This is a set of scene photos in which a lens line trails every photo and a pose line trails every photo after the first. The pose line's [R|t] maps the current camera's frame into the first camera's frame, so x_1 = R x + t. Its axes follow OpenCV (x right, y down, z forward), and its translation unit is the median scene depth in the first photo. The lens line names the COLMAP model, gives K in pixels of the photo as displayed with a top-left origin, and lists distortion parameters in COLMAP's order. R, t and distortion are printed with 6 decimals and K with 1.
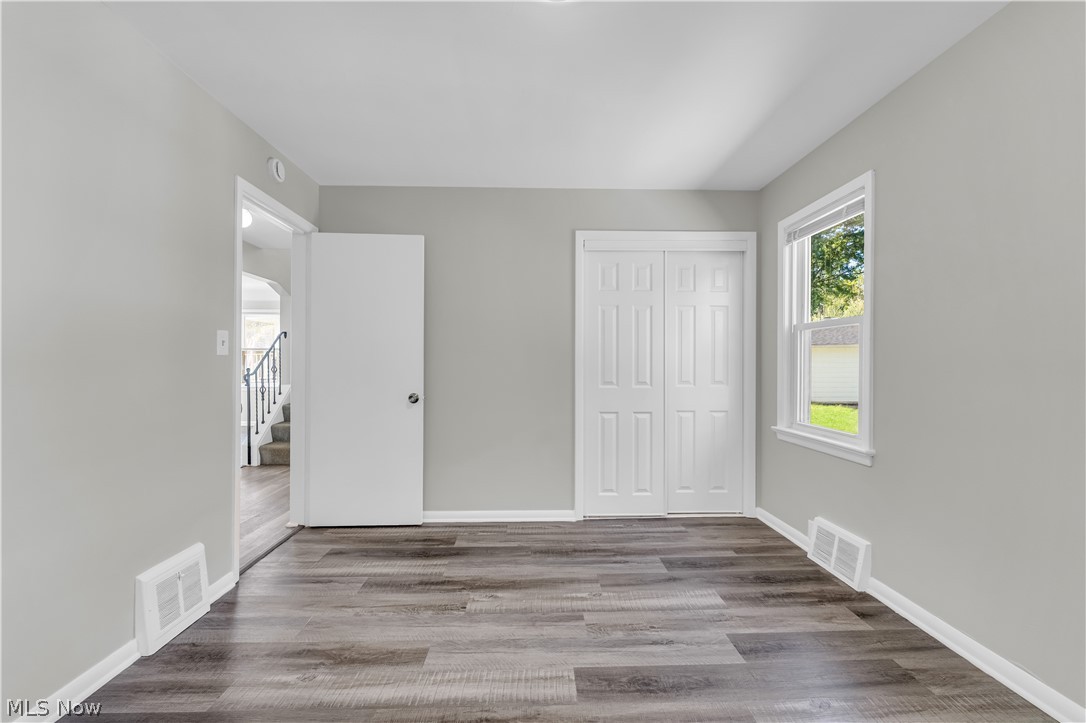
lens RADIAL K [[449.8, 0, 543.0], [0, 449.8, 361.5], [0, 0, 1]] dist [-0.001615, -0.000322]
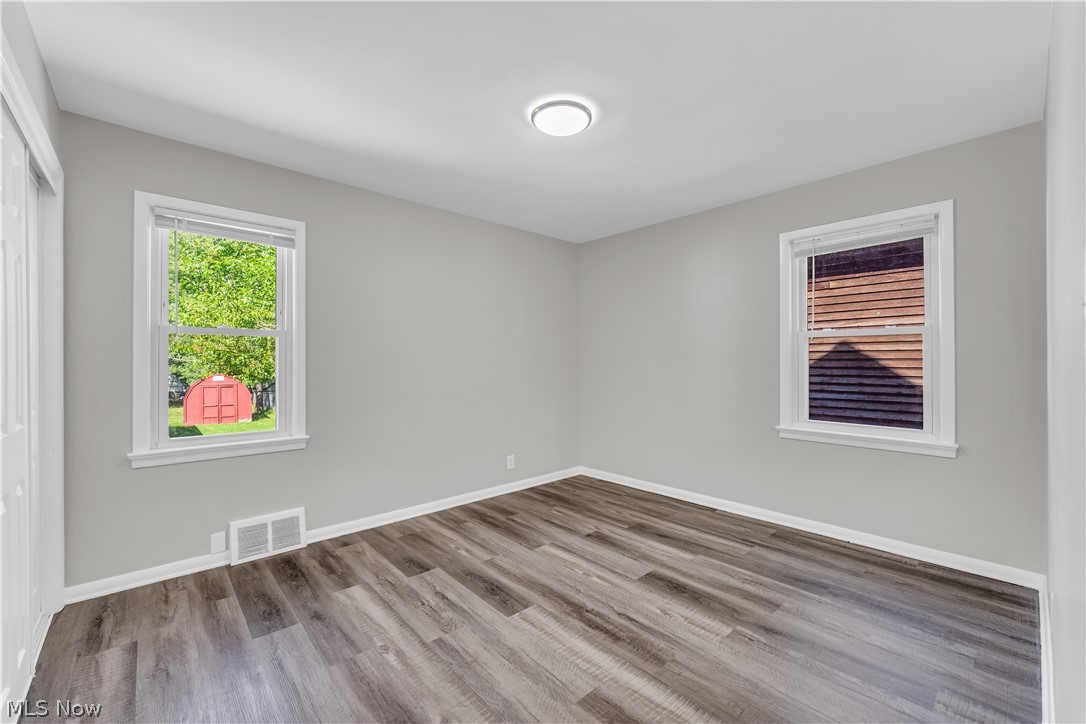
lens RADIAL K [[449.8, 0, 543.0], [0, 449.8, 362.0], [0, 0, 1]] dist [-0.001615, -0.000322]
pose [[-0.656764, -0.000478, 0.754096, -0.769609], [-0.003620, 0.999990, -0.002519, -0.018044], [-0.754088, -0.004384, -0.656759, 1.440729]]
